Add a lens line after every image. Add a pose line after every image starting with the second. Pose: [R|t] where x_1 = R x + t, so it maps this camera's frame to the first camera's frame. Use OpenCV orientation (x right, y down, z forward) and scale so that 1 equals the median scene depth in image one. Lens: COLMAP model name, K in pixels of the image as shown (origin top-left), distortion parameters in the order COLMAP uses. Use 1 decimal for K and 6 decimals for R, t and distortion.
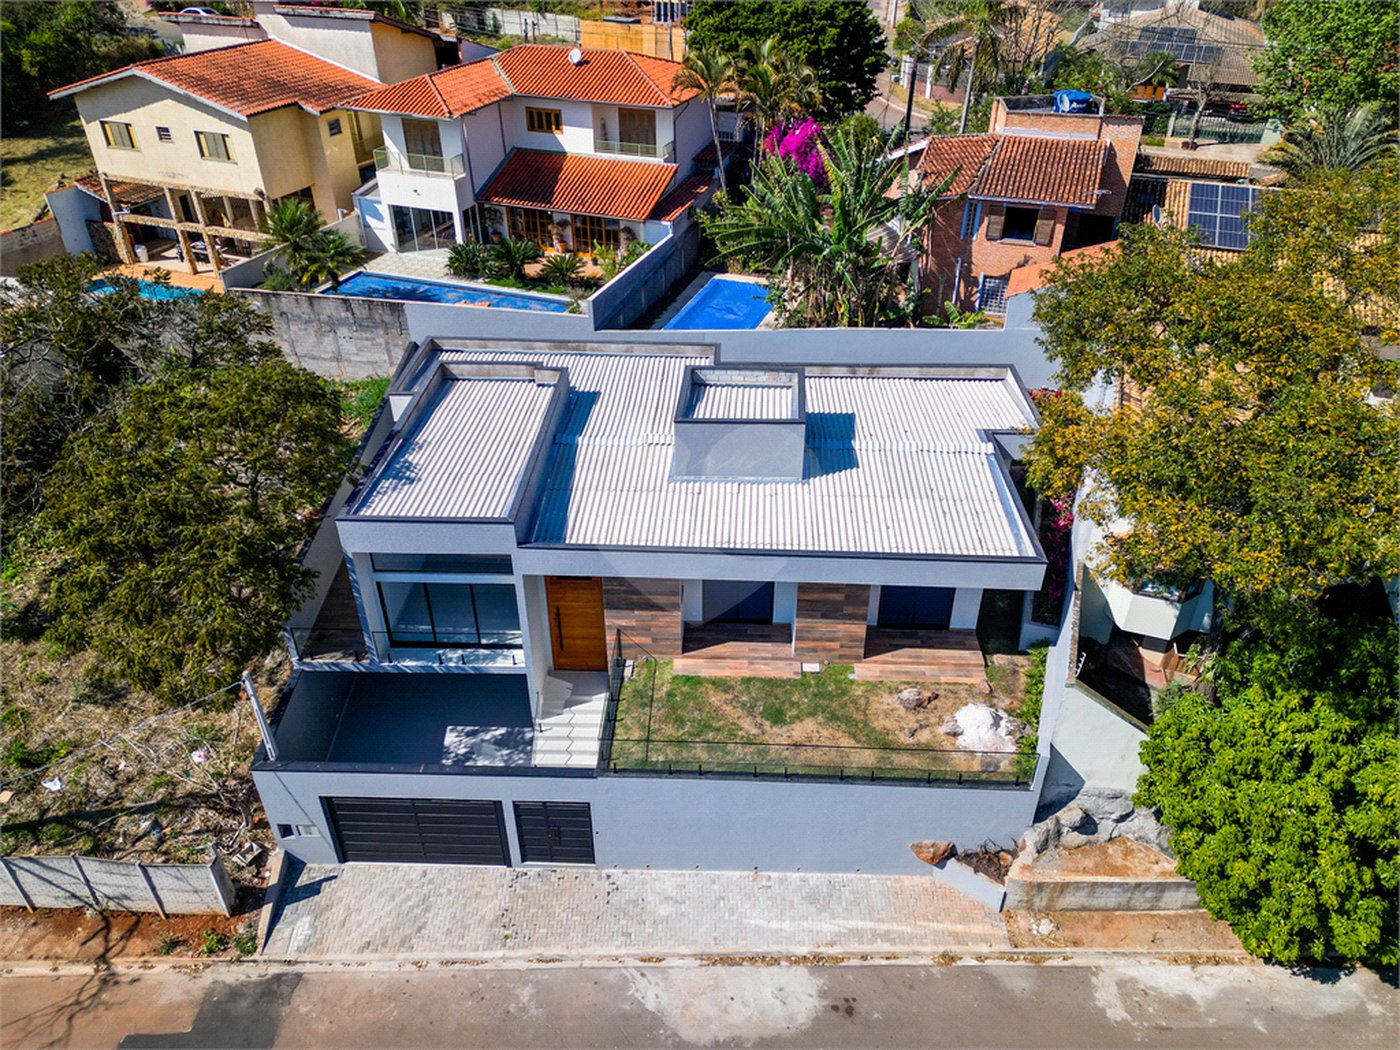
lens RADIAL K [[977.9, 0, 700.6], [0, 977.9, 519.4], [0, 0, 1]] dist [0.081798, -0.077998]
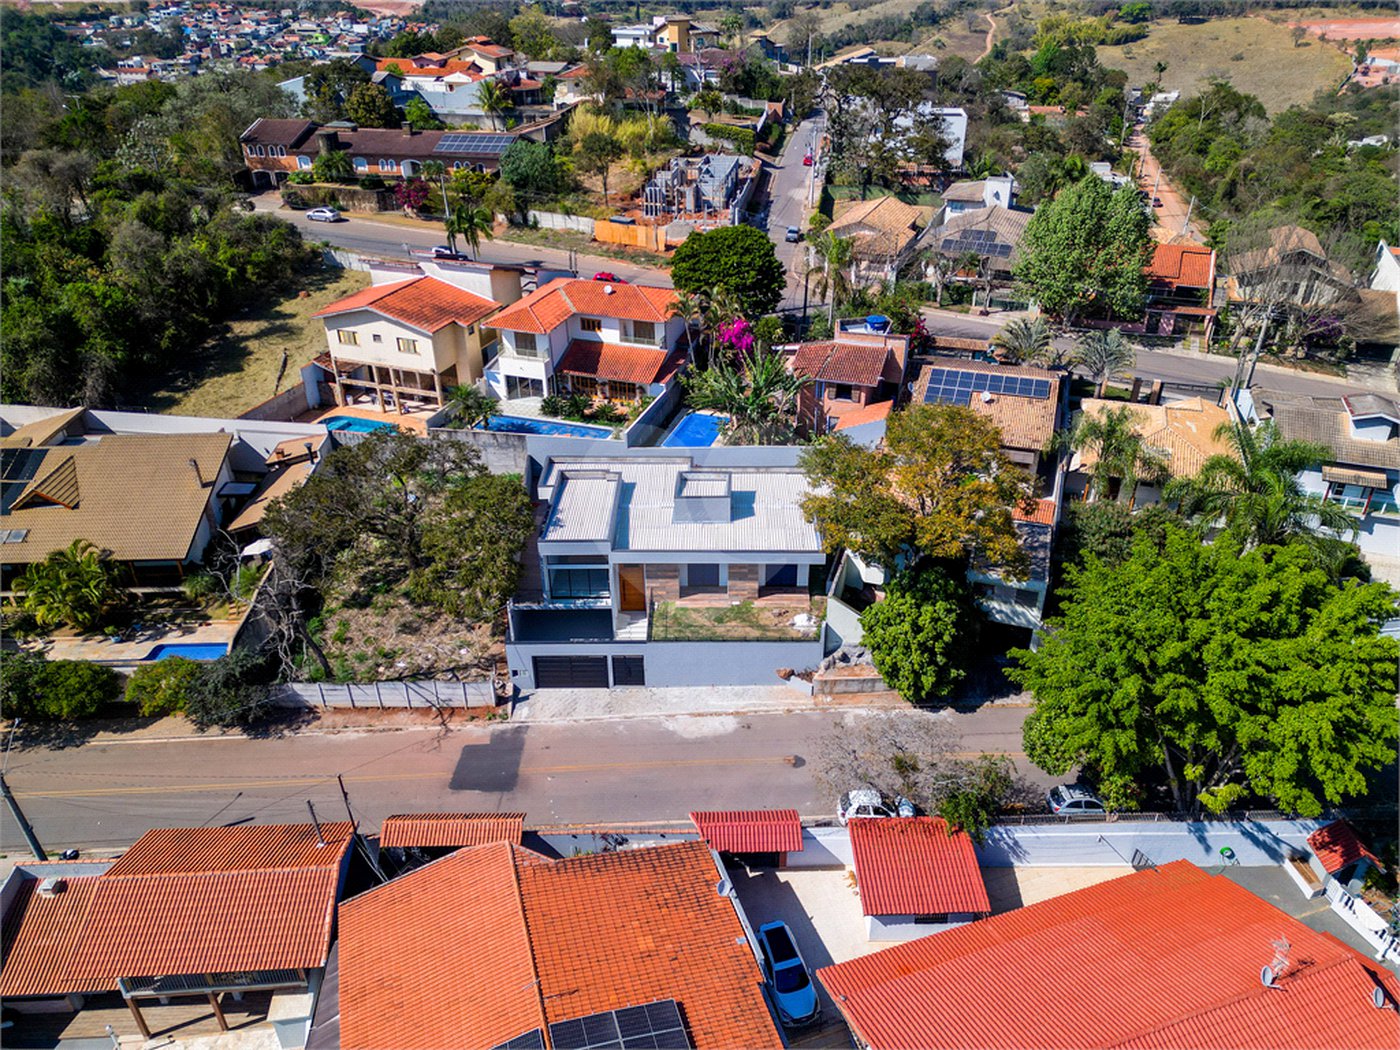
lens RADIAL K [[959.3, 0, 700.0], [0, 959.3, 525.0], [0, 0, 1]] dist [0.102313, 0.000296]
pose [[0.999538, -0.021423, 0.021571, -0.015644], [0.022511, 0.998419, -0.051512, 0.084326], [-0.020433, 0.051973, 0.998439, -1.285502]]
